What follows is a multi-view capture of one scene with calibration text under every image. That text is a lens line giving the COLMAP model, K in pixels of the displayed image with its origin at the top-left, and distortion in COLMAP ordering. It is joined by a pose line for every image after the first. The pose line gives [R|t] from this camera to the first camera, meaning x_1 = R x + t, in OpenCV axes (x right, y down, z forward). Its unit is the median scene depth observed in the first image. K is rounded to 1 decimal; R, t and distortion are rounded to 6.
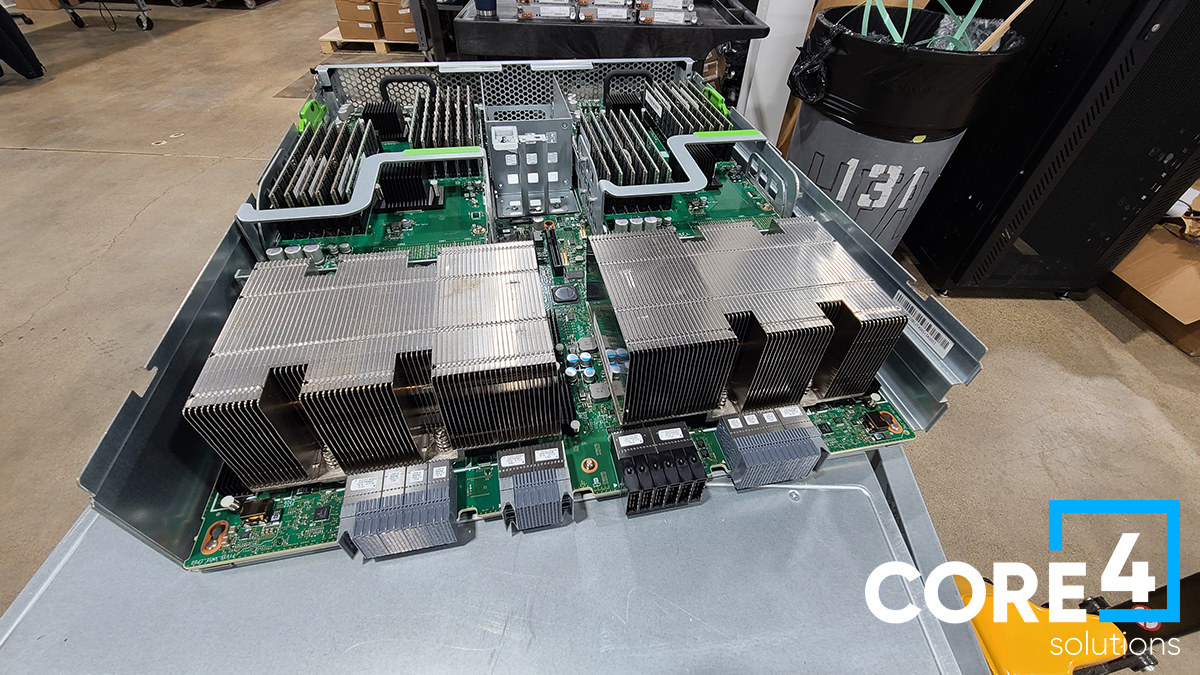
lens RADIAL K [[486.6, 0, 603.5], [0, 486.6, 332.8], [0, 0, 1]] dist [-0.001544, -0.002114]
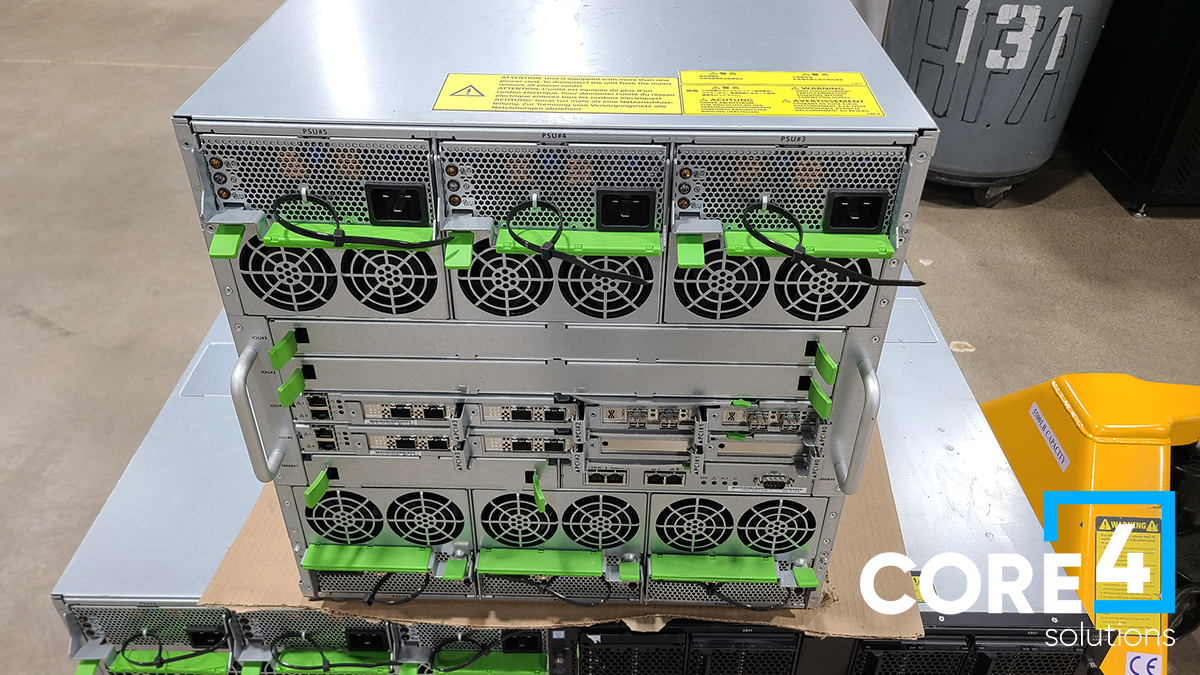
lens RADIAL K [[906.6, 0, 599.3], [0, 906.6, 355.8], [0, 0, 1]] dist [0.053461, -0.050908]
pose [[0.999628, -0.008215, -0.026005, -0.011559], [0.004832, 0.991818, -0.127567, 0.325002], [0.026840, 0.127394, 0.991489, -0.290128]]
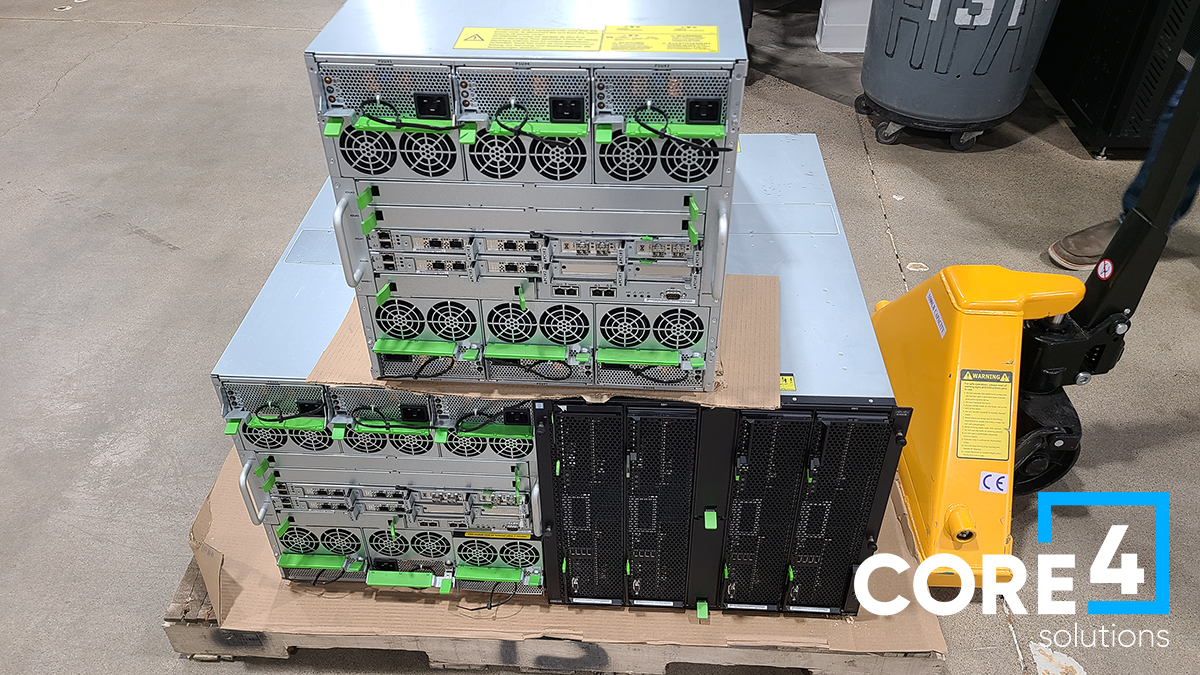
lens RADIAL K [[906.6, 0, 596.6], [0, 906.6, 356.9], [0, 0, 1]] dist [0.053461, -0.050908]
pose [[0.996745, 0.008661, -0.080147, 0.055592], [-0.015650, 0.996087, -0.086981, 0.431498], [0.079080, 0.087952, 0.992981, -0.511599]]
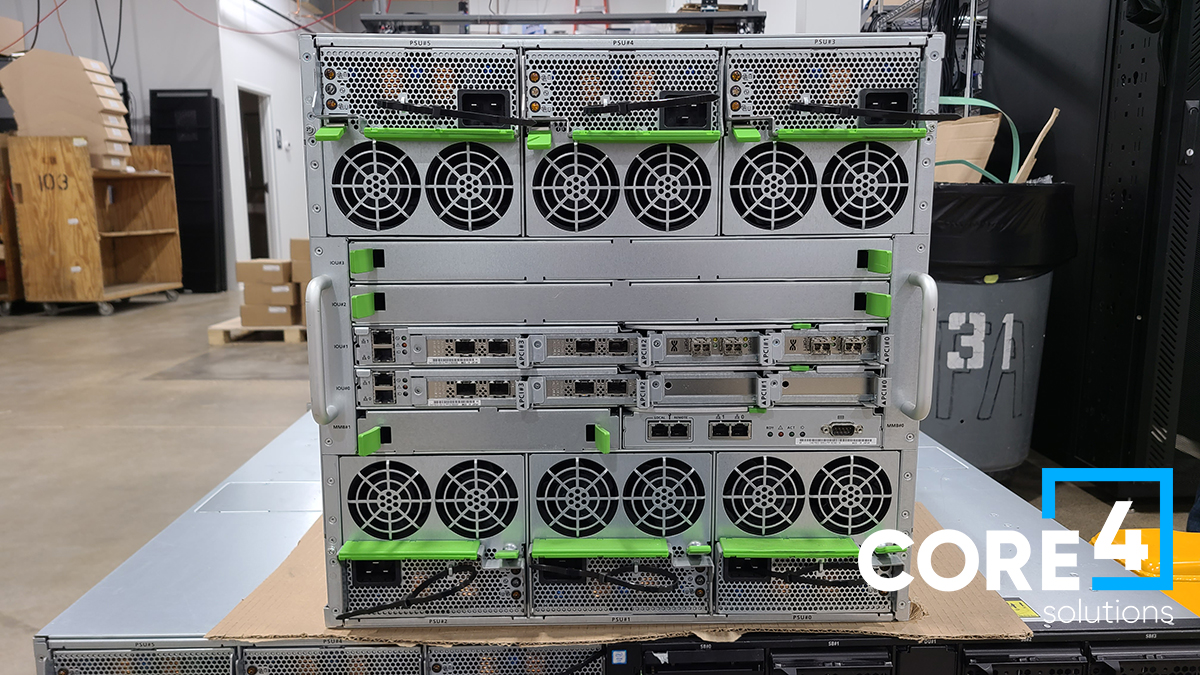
lens RADIAL K [[906.6, 0, 601.0], [0, 906.6, 353.1], [0, 0, 1]] dist [0.053461, -0.050908]
pose [[0.999143, -0.038355, 0.015533, -0.055710], [0.040363, 0.820566, -0.570126, 0.530560], [0.009121, 0.570264, 0.821411, -0.220098]]
